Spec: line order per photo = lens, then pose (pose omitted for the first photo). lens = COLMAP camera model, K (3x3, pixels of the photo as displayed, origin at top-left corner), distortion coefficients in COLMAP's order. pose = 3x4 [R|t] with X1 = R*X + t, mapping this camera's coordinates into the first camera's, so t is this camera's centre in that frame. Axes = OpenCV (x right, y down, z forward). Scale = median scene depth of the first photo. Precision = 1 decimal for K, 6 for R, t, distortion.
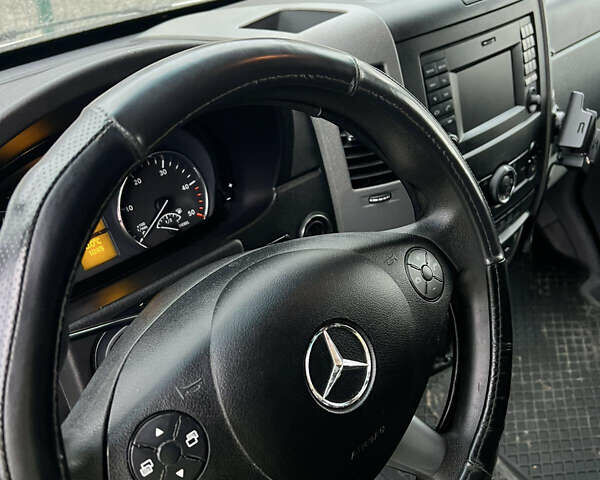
lens RADIAL K [[588.7, 0, 299.6], [0, 588.7, 250.7], [0, 0, 1]] dist [0.124284, -0.243396]
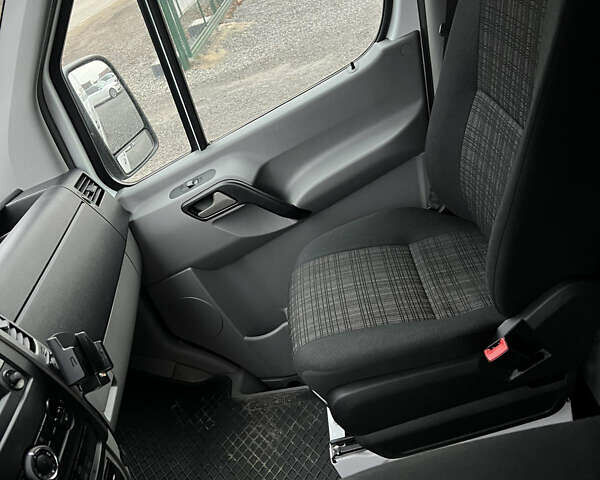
lens RADIAL K [[588.7, 0, 299.6], [0, 588.7, 250.7], [0, 0, 1]] dist [0.124284, -0.243396]
pose [[0.623144, -0.605895, 0.494553, 0.190835], [0.703473, 0.710545, -0.015871, -0.025598], [-0.341786, 0.357795, 0.869002, -0.097451]]
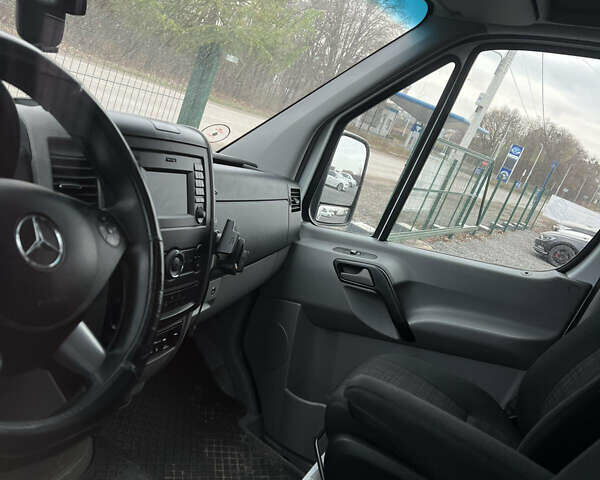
lens RADIAL K [[588.7, 0, 299.6], [0, 588.7, 250.7], [0, 0, 1]] dist [0.124284, -0.243396]
pose [[0.877237, 0.180136, 0.444978, -0.006105], [-0.002156, 0.928397, -0.371583, 0.207896], [-0.480052, 0.325007, 0.814813, -0.134109]]
